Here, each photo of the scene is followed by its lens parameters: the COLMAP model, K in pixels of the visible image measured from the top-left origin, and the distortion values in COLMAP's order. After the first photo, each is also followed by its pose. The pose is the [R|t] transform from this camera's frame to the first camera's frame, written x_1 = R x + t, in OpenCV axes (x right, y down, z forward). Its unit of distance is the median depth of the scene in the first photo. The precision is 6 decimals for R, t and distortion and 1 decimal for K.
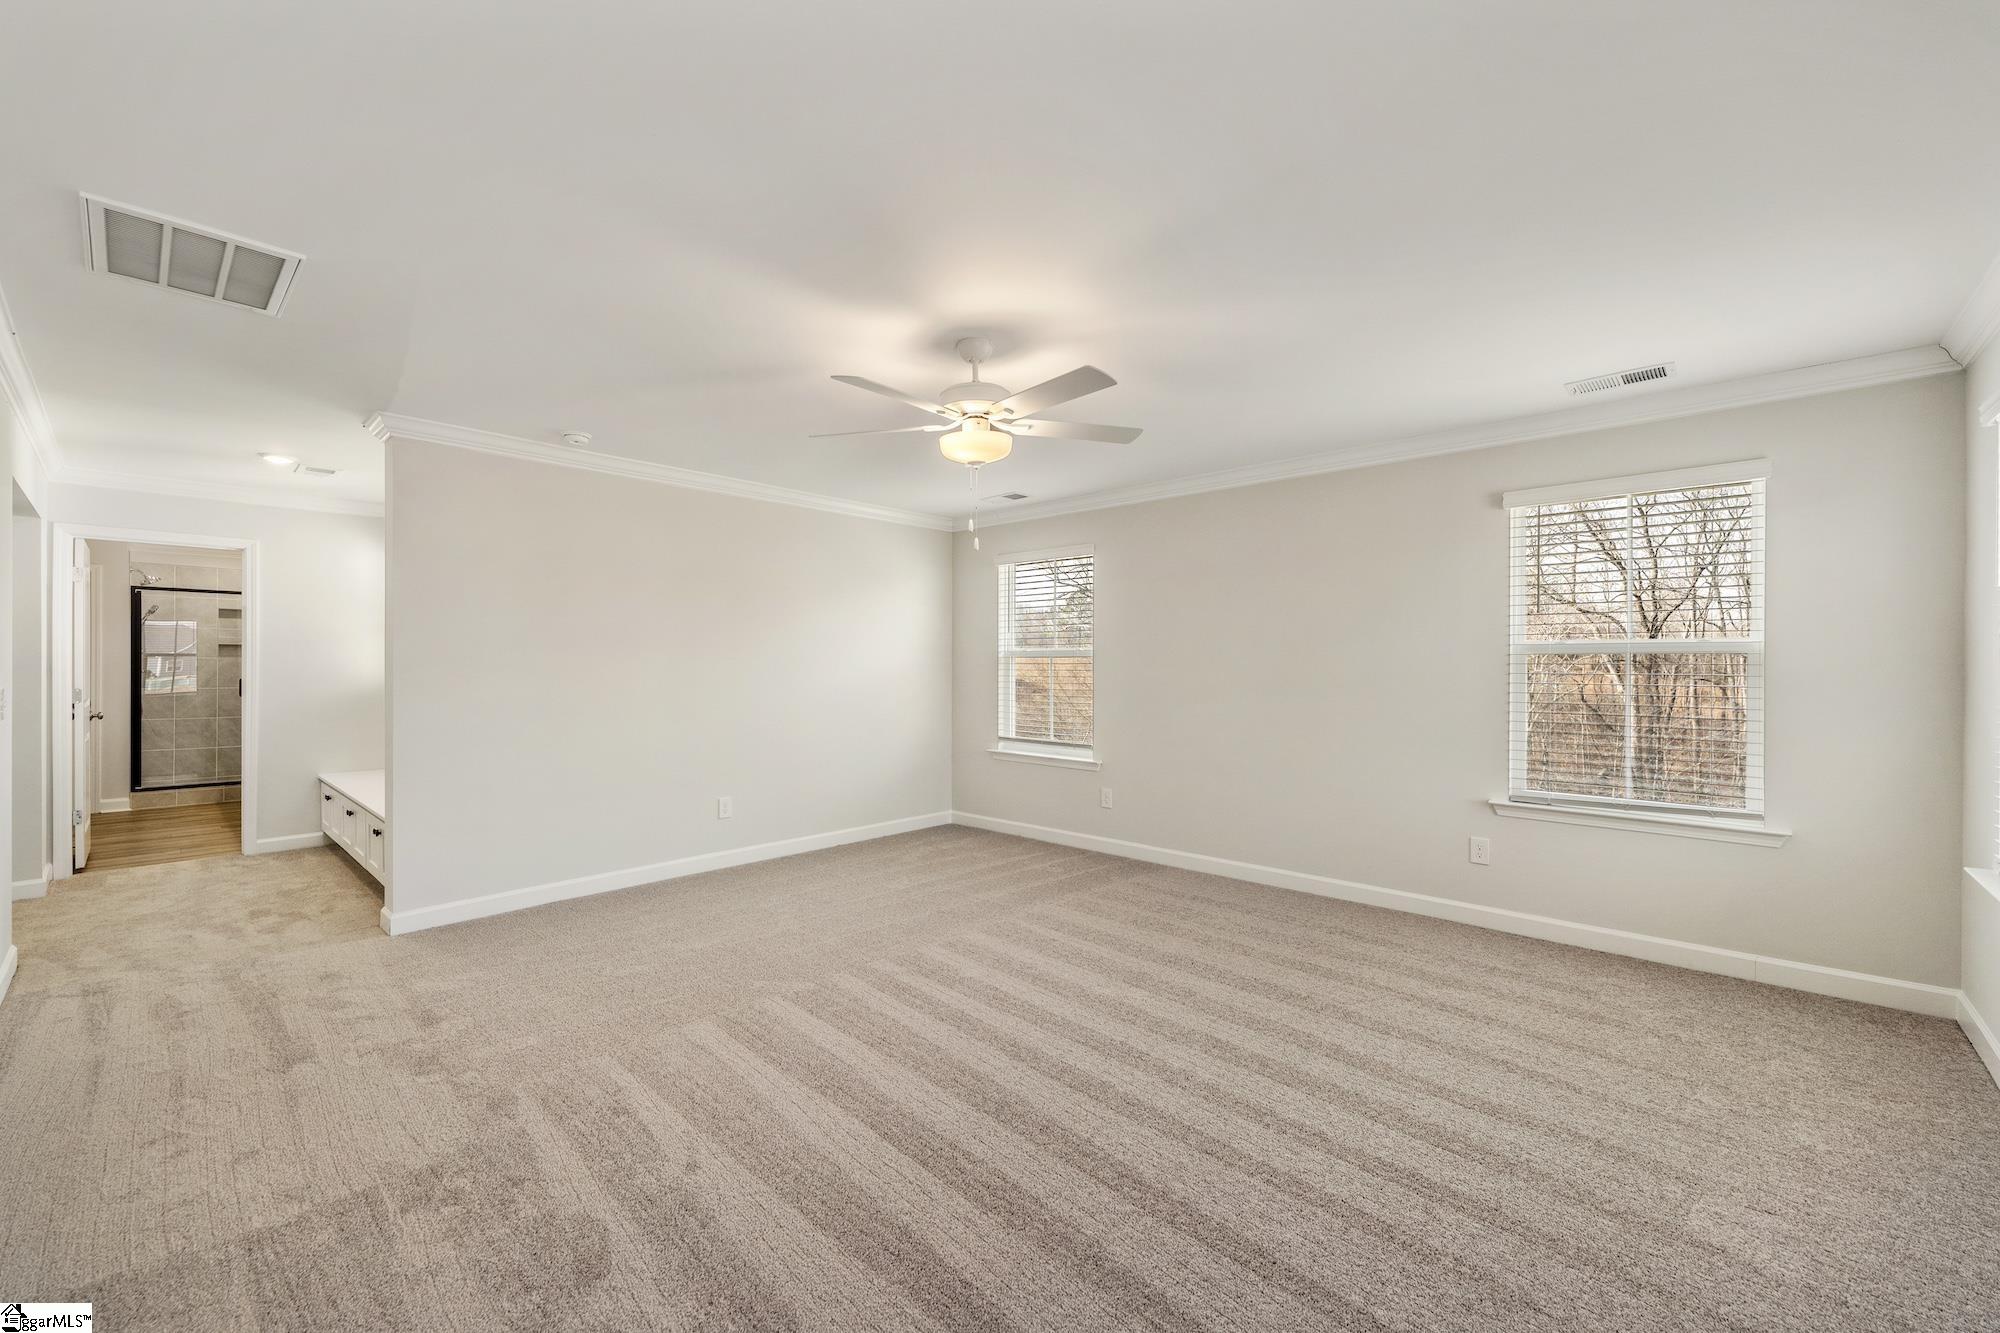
lens RADIAL K [[800.9, 0, 1024.7], [0, 800.9, 672.4], [0, 0, 1]] dist [-0.008454, -0.000130]
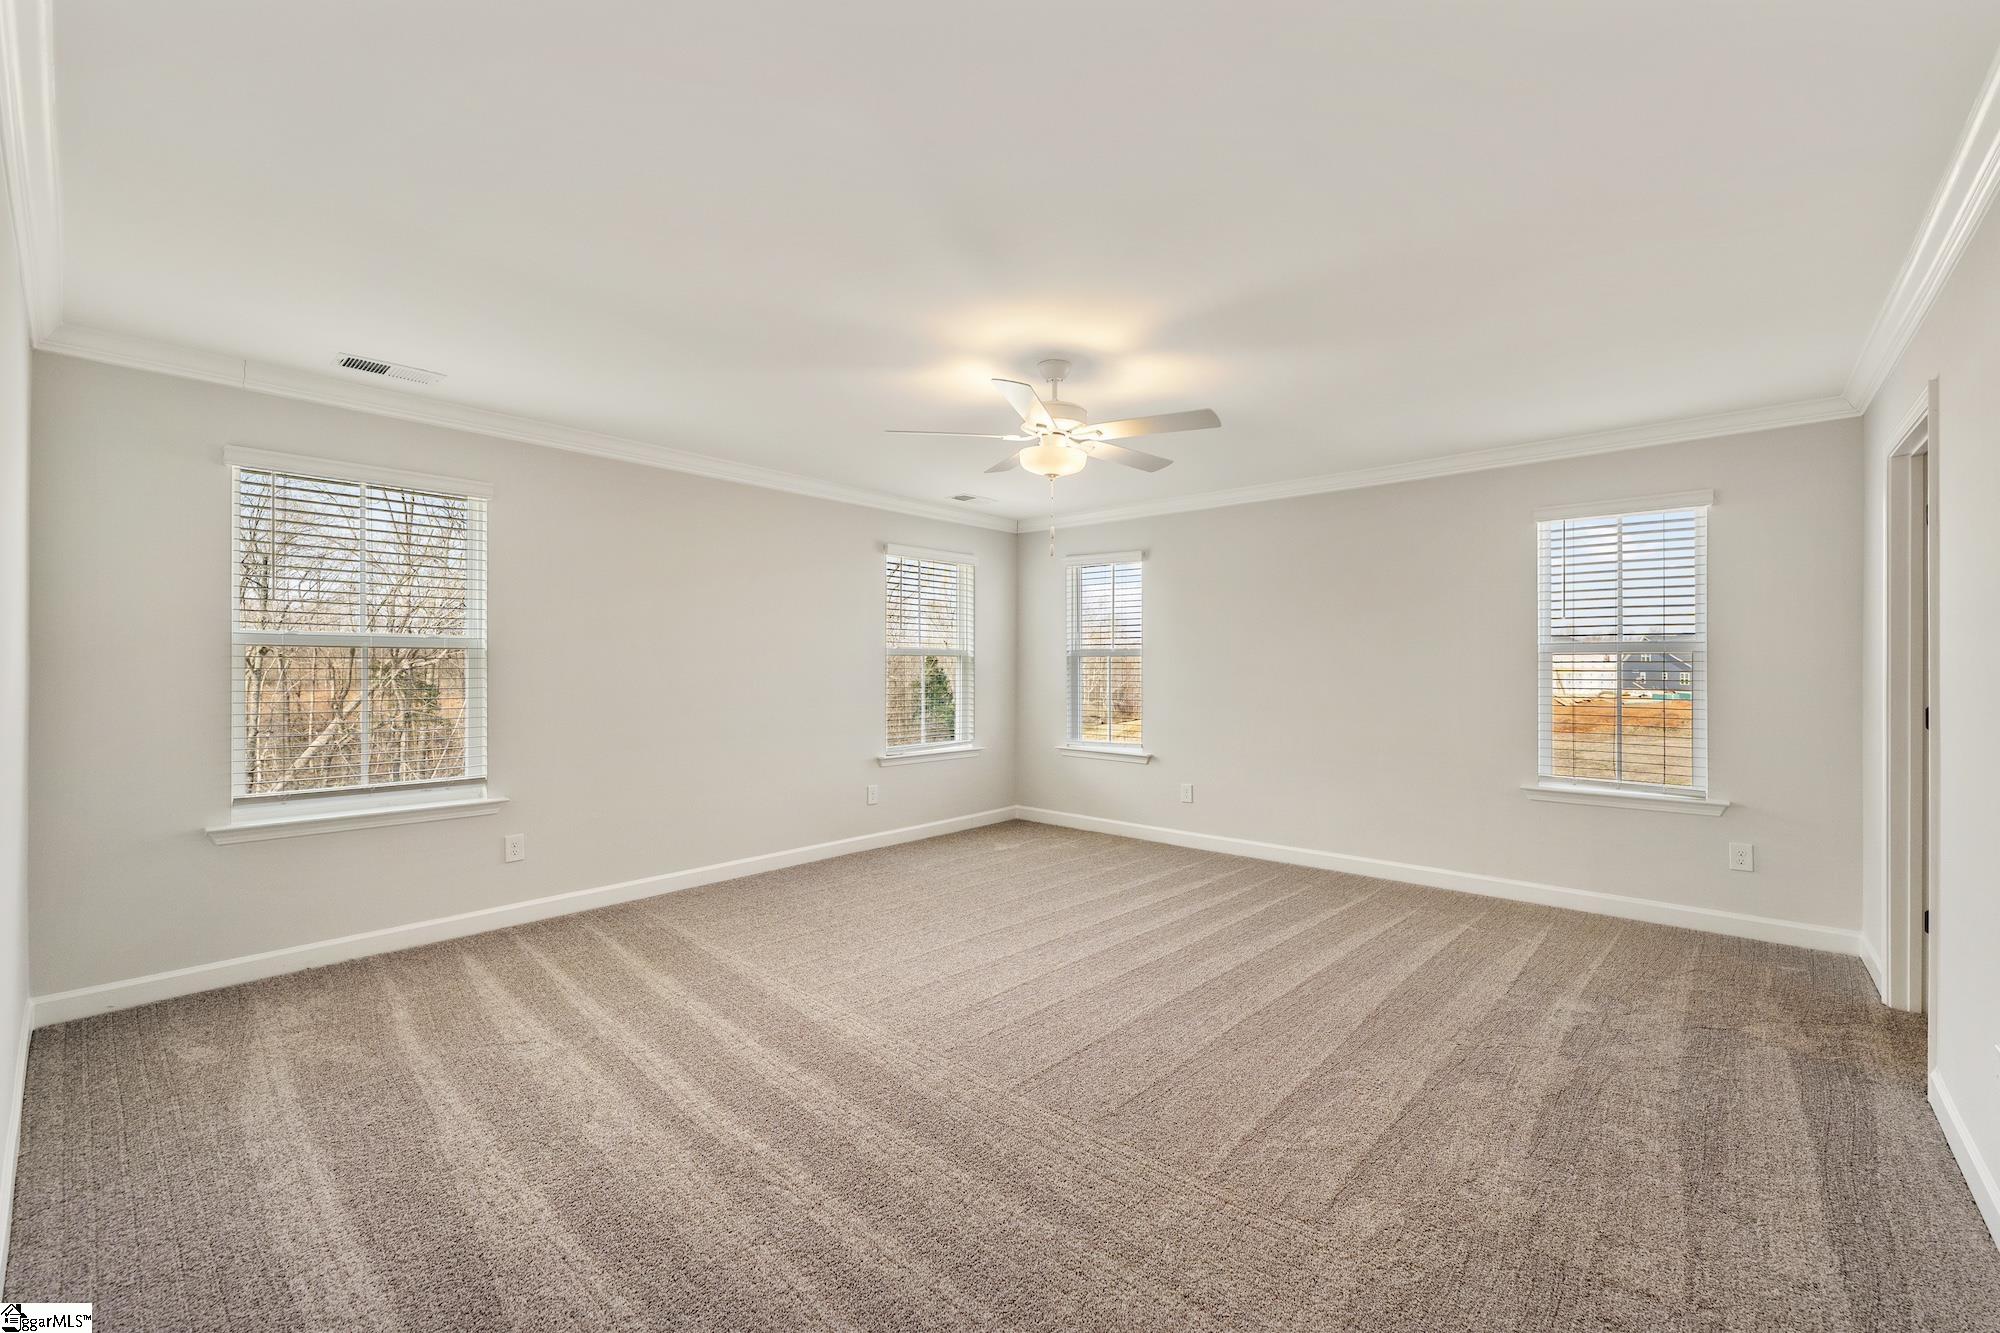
lens RADIAL K [[800.9, 0, 1021.8], [0, 800.9, 660.7], [0, 0, 1]] dist [-0.008454, -0.000130]
pose [[-0.025385, 0.001555, 0.999677, -0.551442], [0.003606, 0.999992, -0.001464, -0.005581], [-0.999671, 0.003567, -0.025391, 0.510204]]
